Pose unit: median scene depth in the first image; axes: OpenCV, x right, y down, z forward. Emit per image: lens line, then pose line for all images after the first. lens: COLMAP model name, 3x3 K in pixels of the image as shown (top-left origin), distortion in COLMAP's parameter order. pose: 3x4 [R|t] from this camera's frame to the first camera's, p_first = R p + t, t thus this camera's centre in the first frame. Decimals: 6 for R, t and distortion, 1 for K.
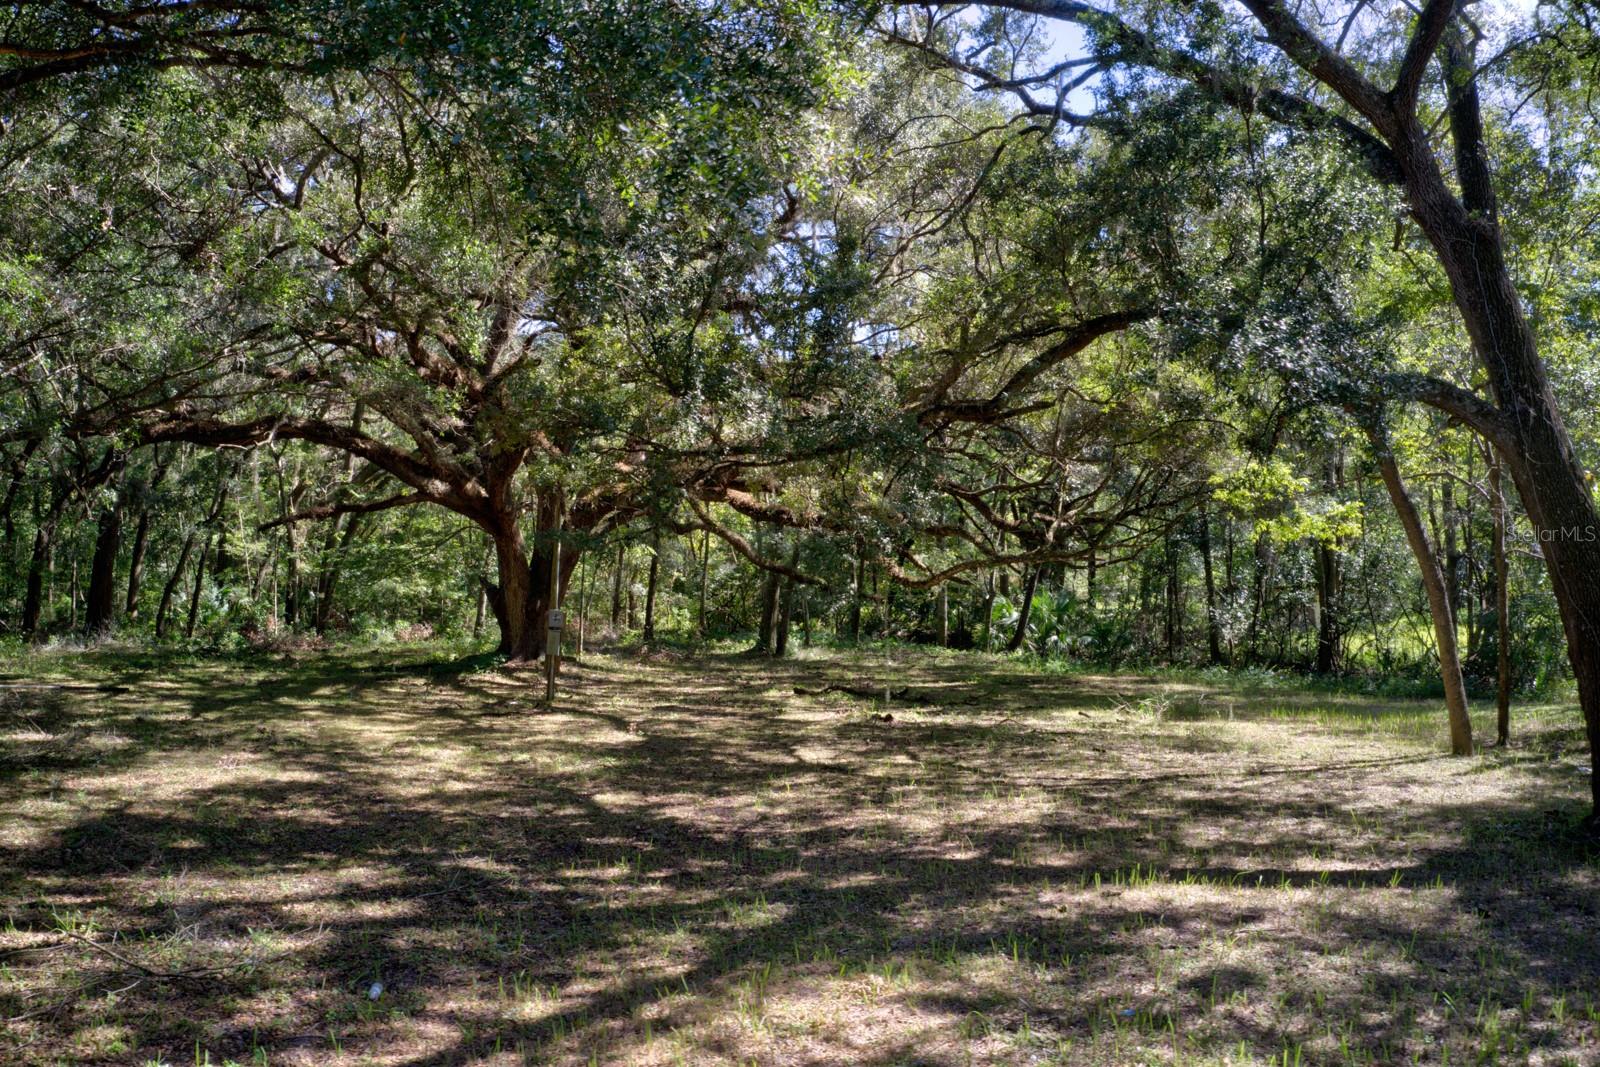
lens RADIAL K [[1280.7, 0, 795.8], [0, 1280.7, 523.7], [0, 0, 1]] dist [-0.192228, 0.014250]
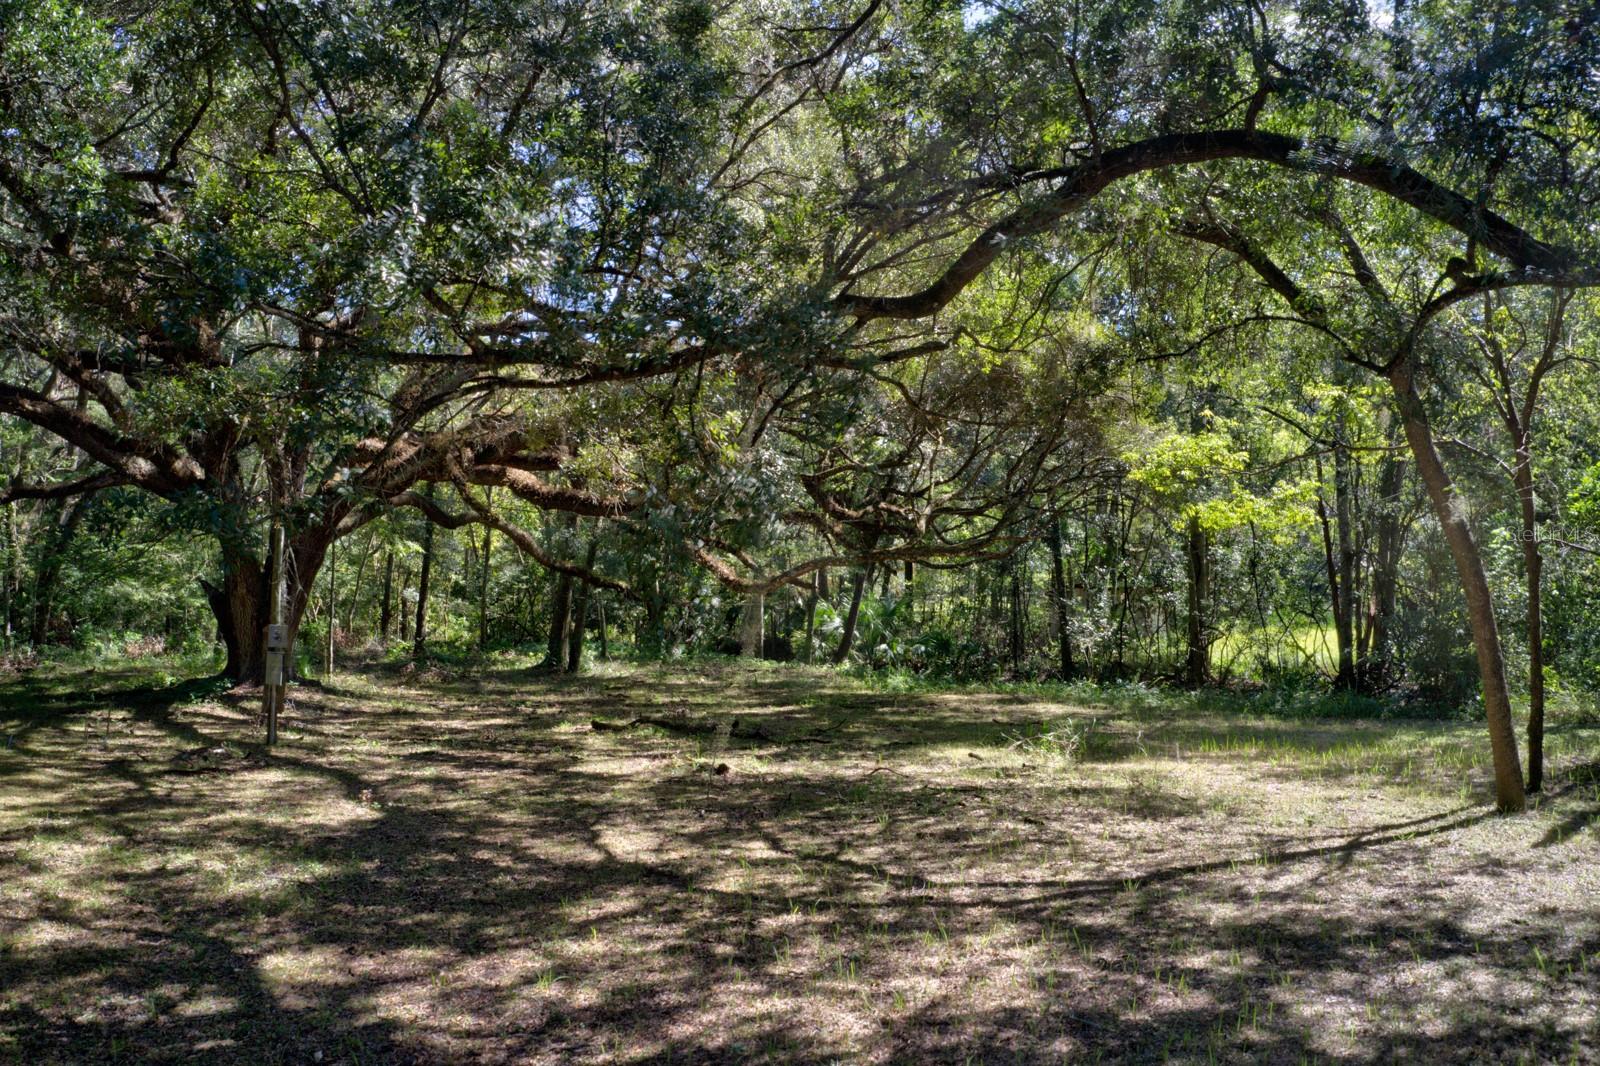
lens RADIAL K [[1280.7, 0, 802.7], [0, 1280.7, 526.8], [0, 0, 1]] dist [-0.192228, 0.014250]
pose [[0.985956, -0.000198, 0.167006, -0.005436], [0.000021, 0.999999, 0.001059, 0.011837], [-0.167006, -0.001041, 0.985955, 0.298414]]
